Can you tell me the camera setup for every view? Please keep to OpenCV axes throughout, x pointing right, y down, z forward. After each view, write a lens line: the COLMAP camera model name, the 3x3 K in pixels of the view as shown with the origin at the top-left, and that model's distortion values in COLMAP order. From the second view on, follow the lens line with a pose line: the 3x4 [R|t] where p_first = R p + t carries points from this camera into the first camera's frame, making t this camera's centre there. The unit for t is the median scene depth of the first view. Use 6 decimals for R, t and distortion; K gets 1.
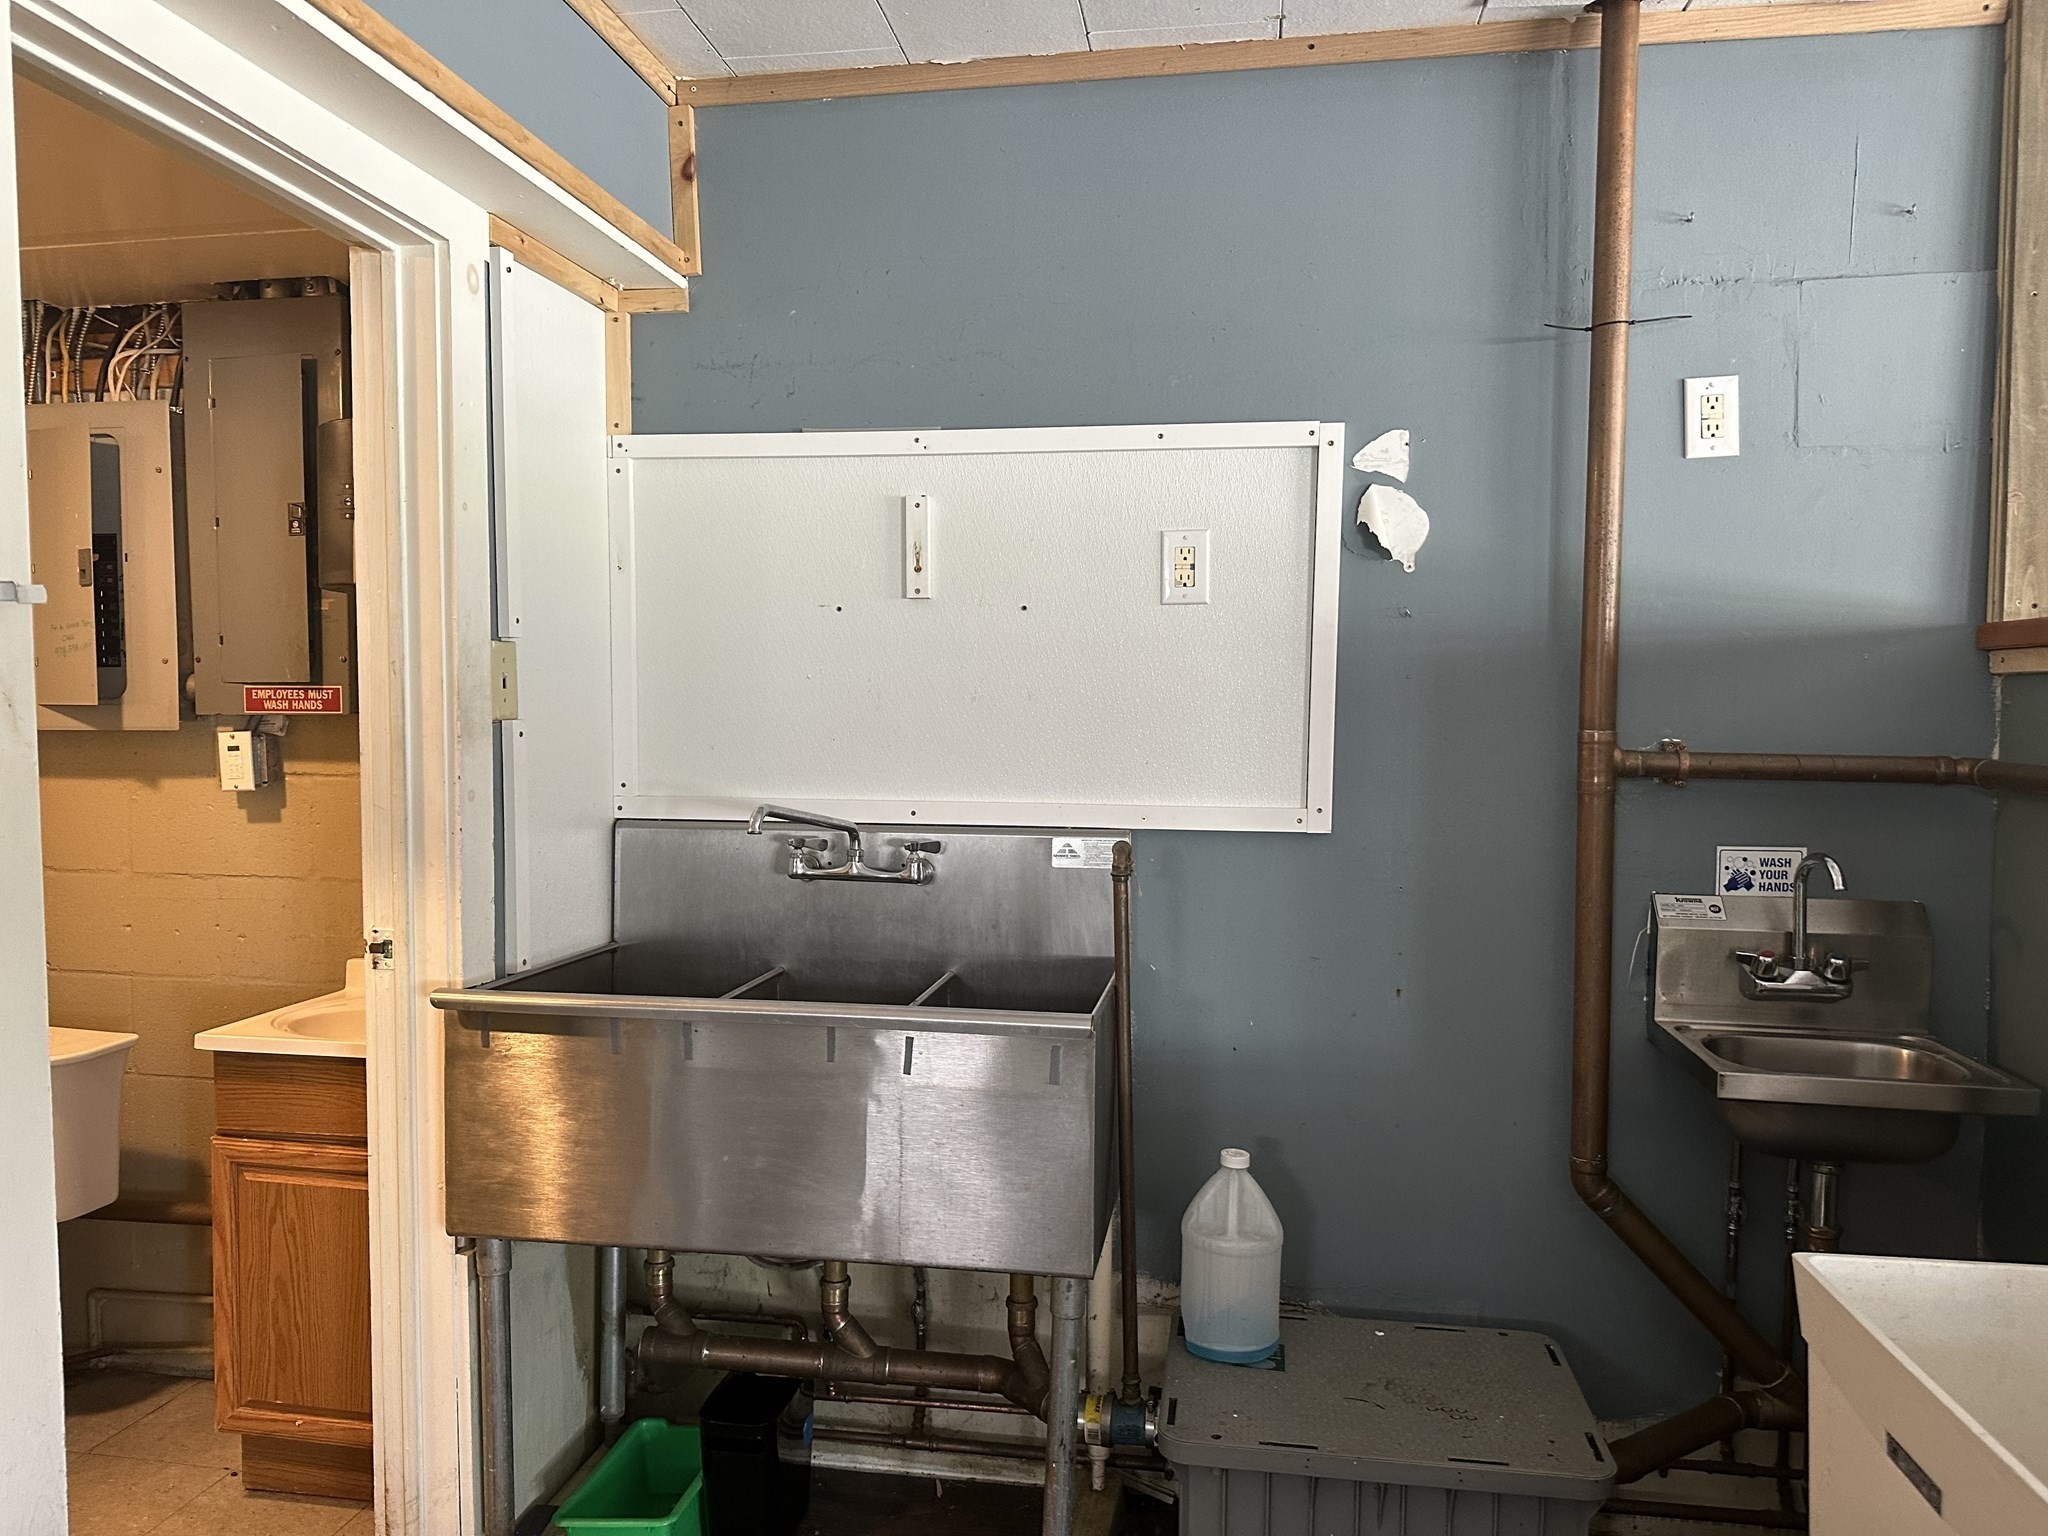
lens RADIAL K [[1430.5, 0, 1024.2], [0, 1430.5, 773.2], [0, 0, 1]] dist [0.081402, -0.106241]
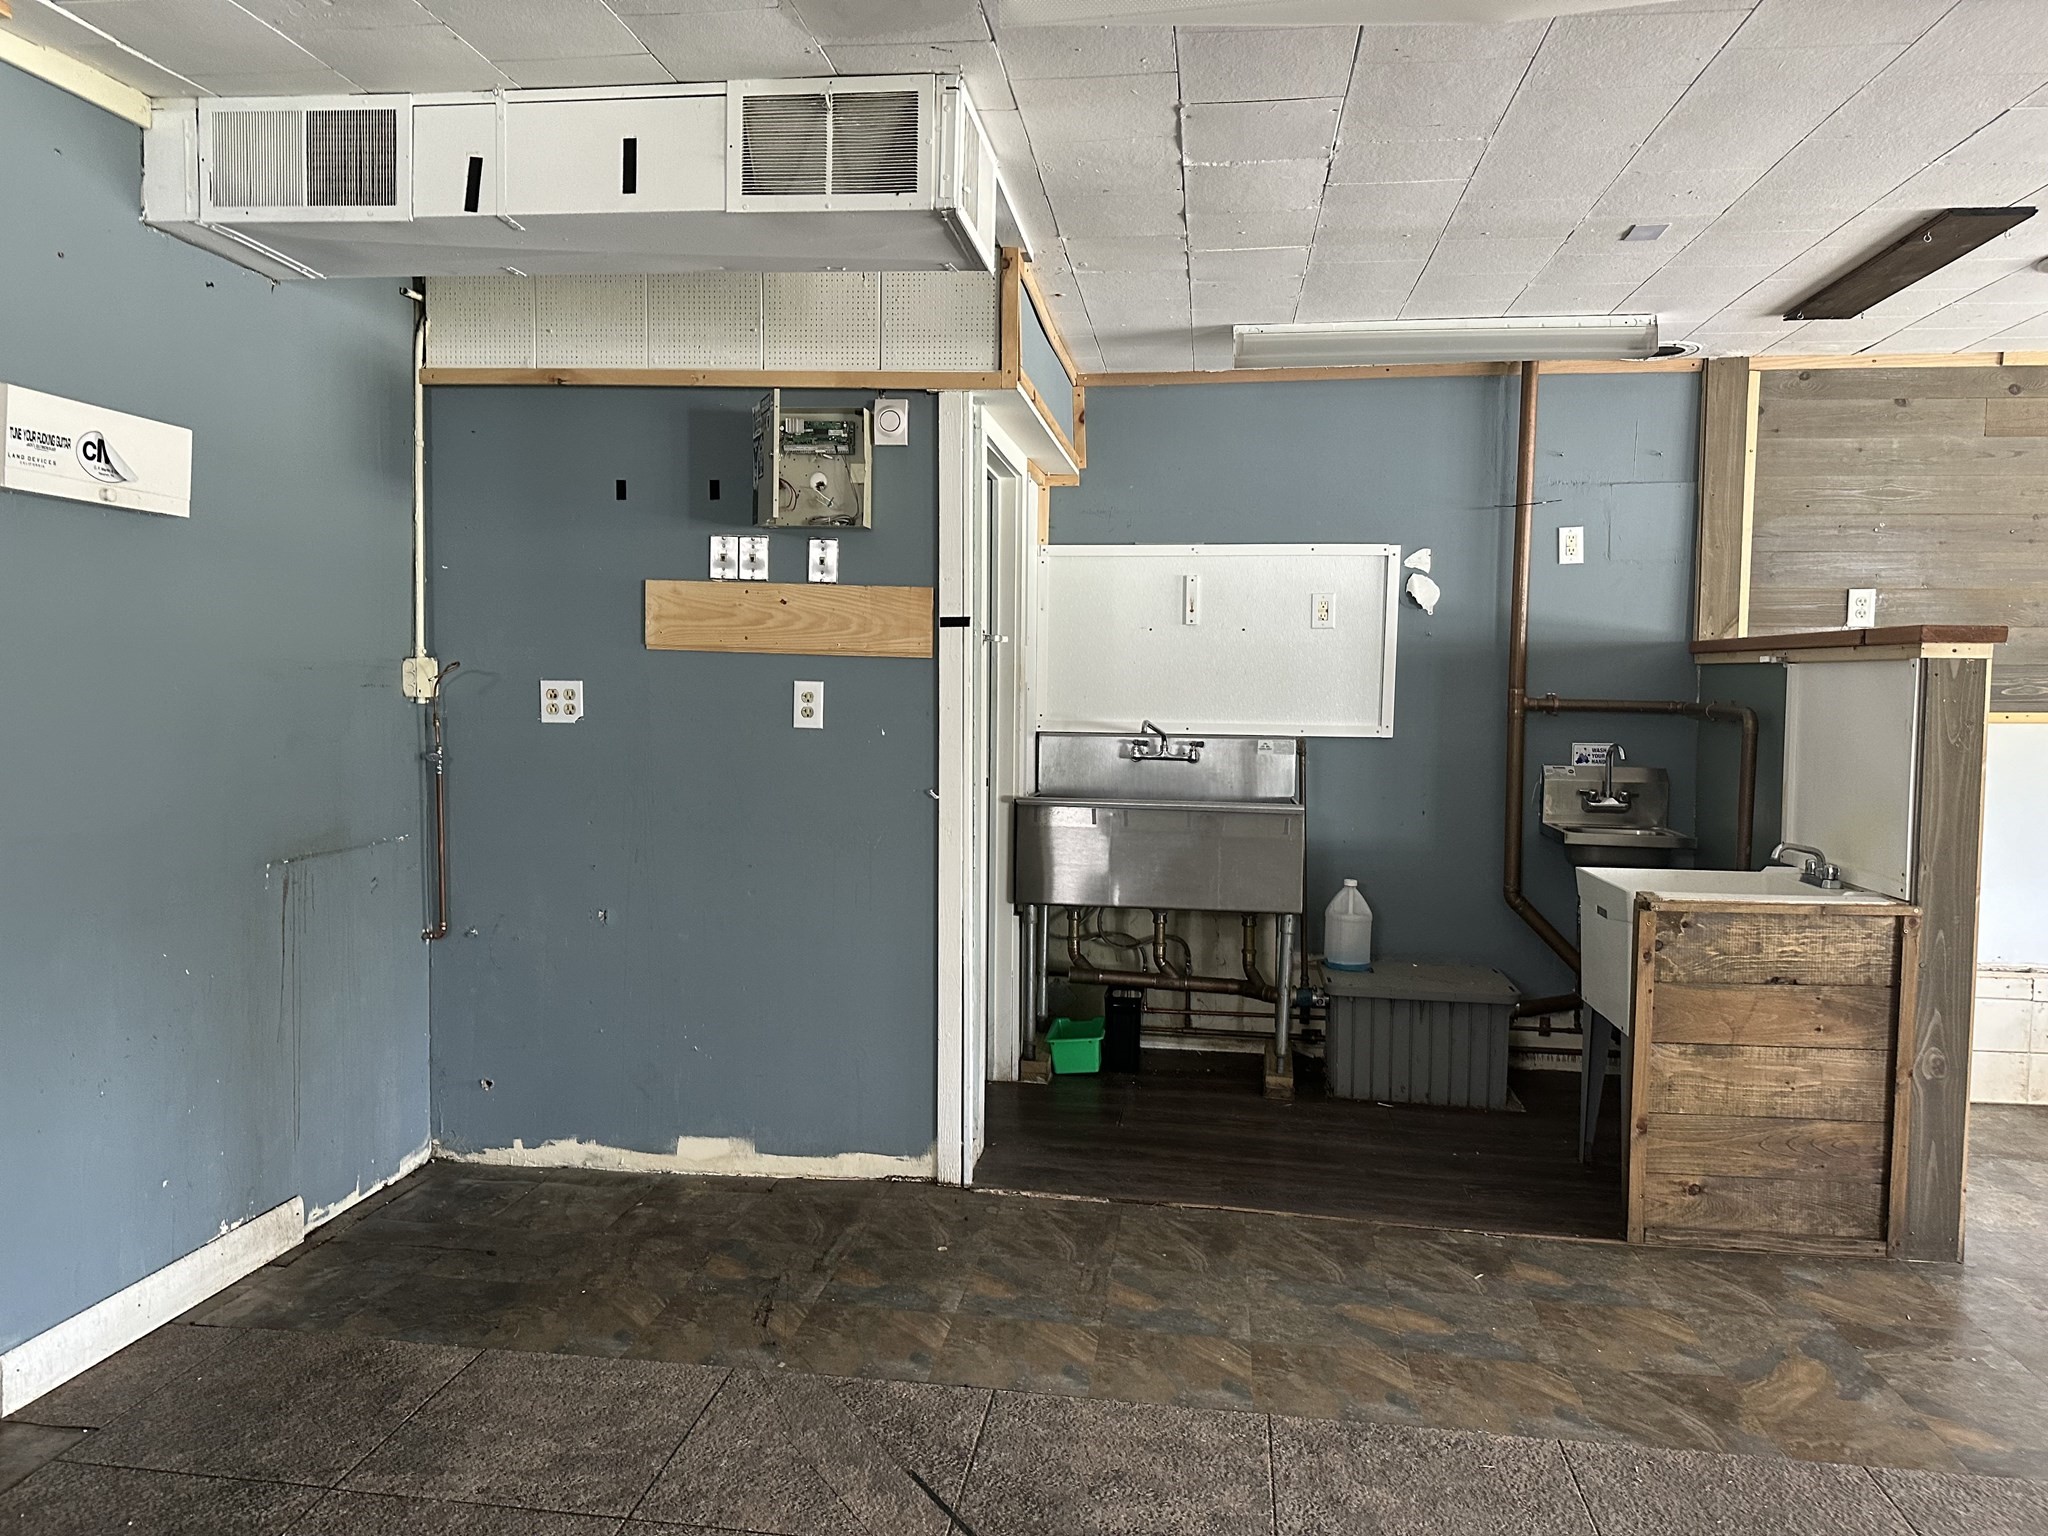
lens RADIAL K [[1430.5, 0, 1014.7], [0, 1430.5, 764.6], [0, 0, 1]] dist [0.081402, -0.106241]
pose [[0.999790, 0.004203, 0.020077, -0.393302], [-0.004393, 0.999945, 0.009472, 0.064848], [-0.020036, -0.009558, 0.999754, -1.129197]]
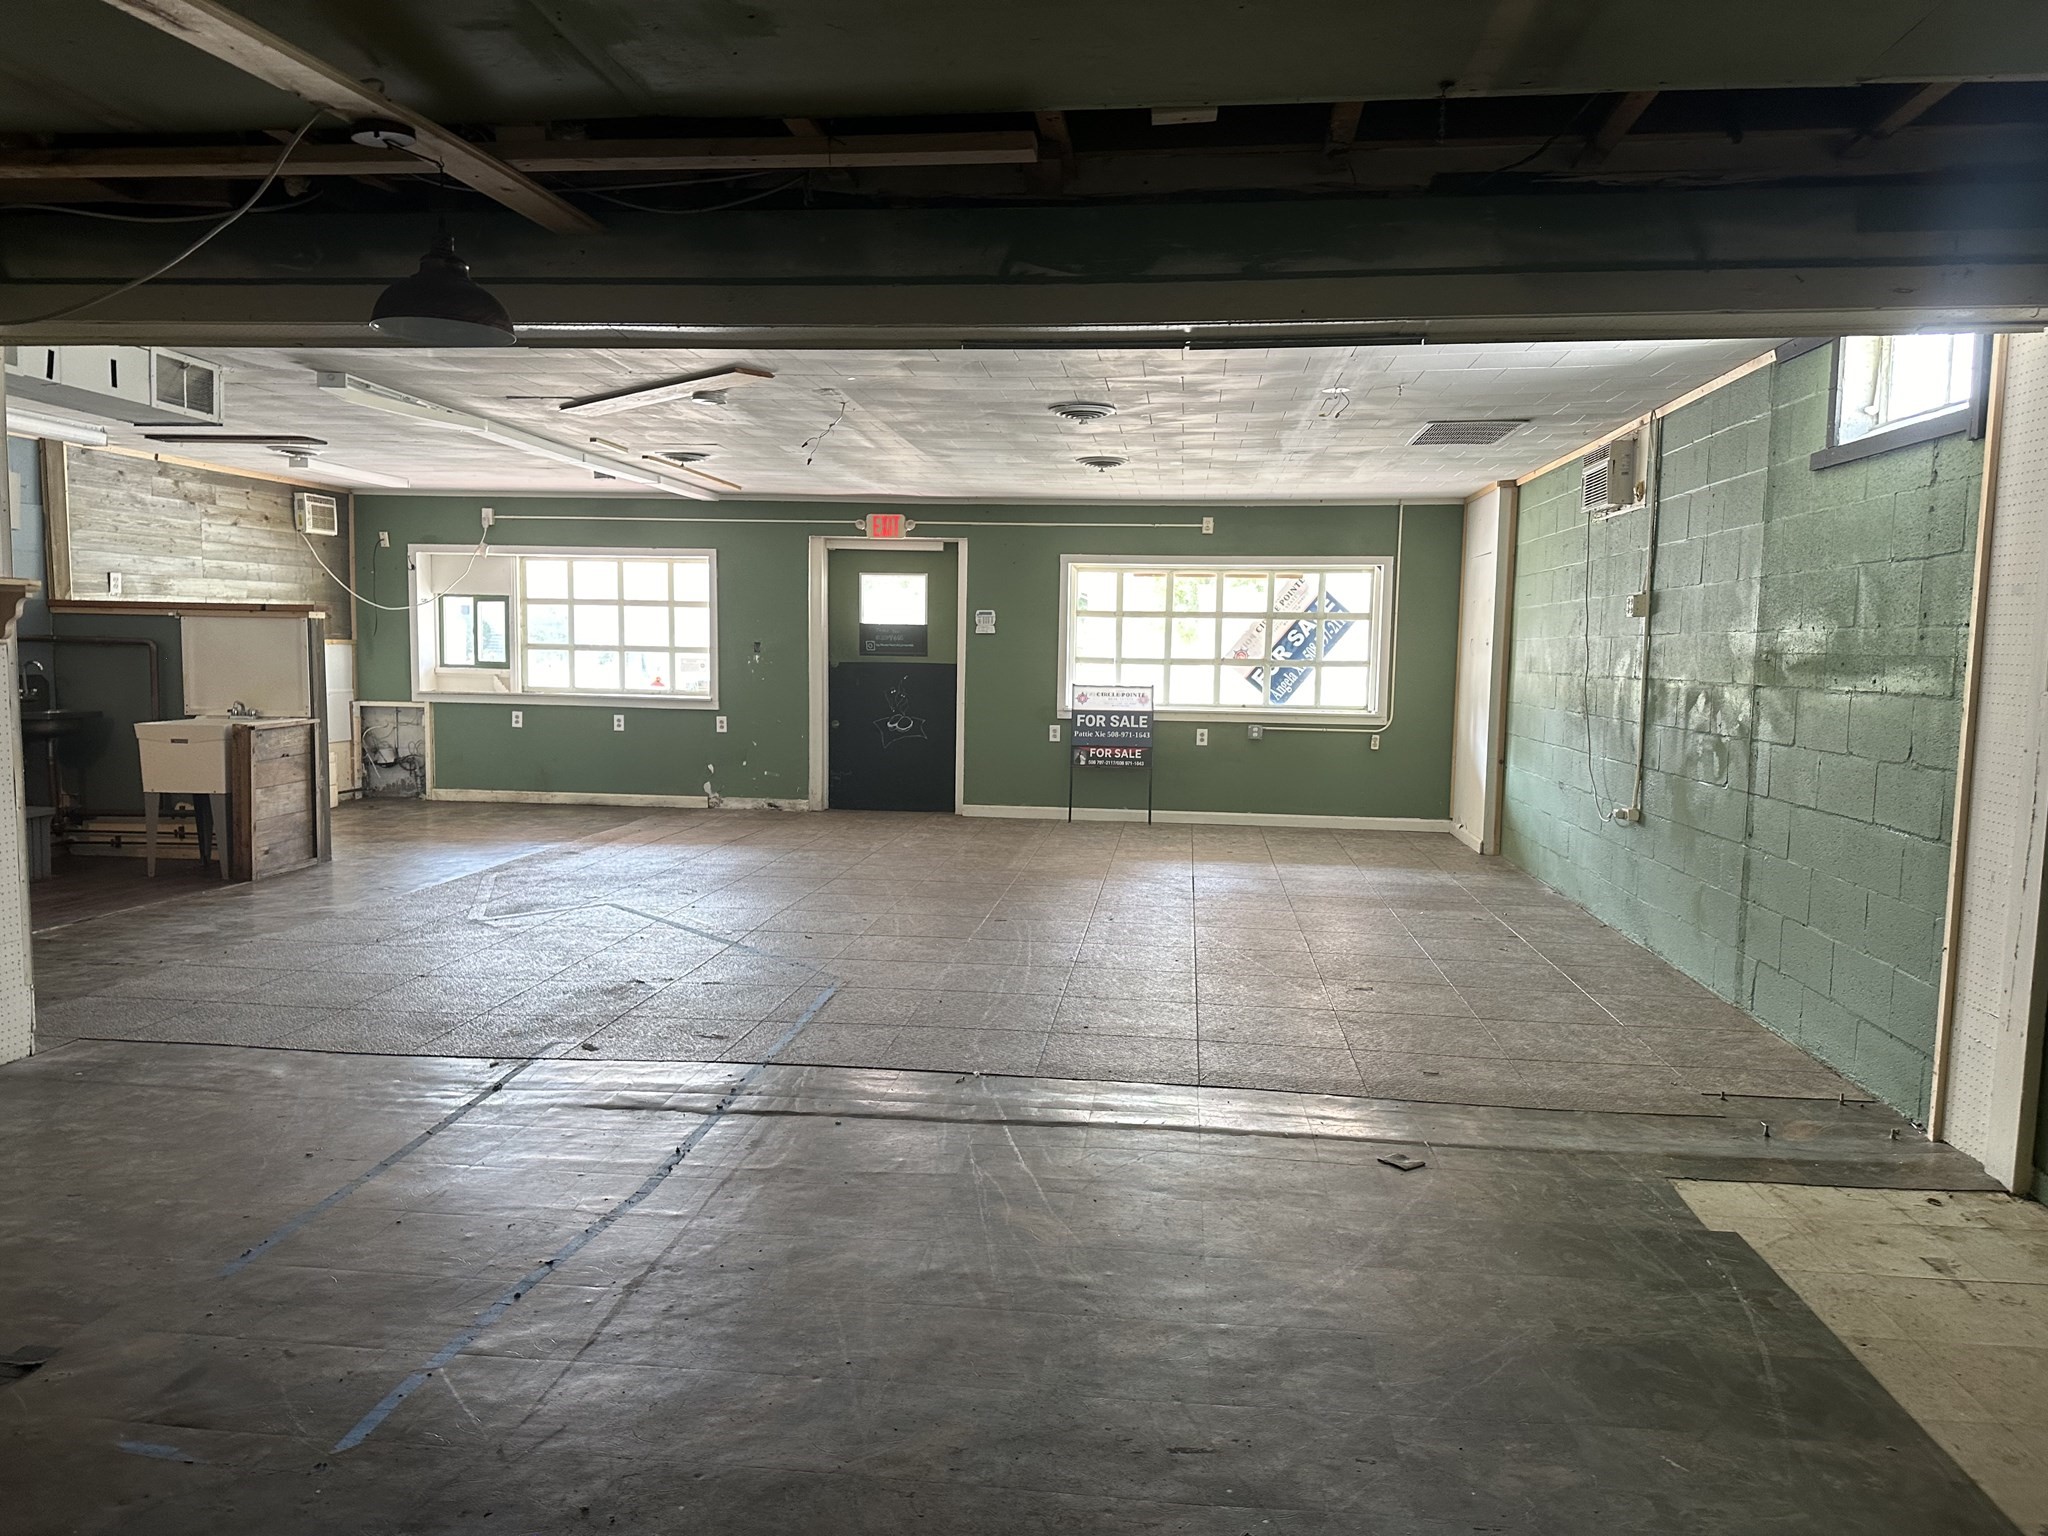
lens RADIAL K [[1430.5, 0, 1030.2], [0, 1430.5, 780.5], [0, 0, 1]] dist [0.081402, -0.106241]
pose [[-0.052083, -0.105418, 0.993063, -3.114227], [0.033675, 0.993662, 0.107247, 0.043140], [-0.998075, 0.039027, -0.048203, -1.278587]]
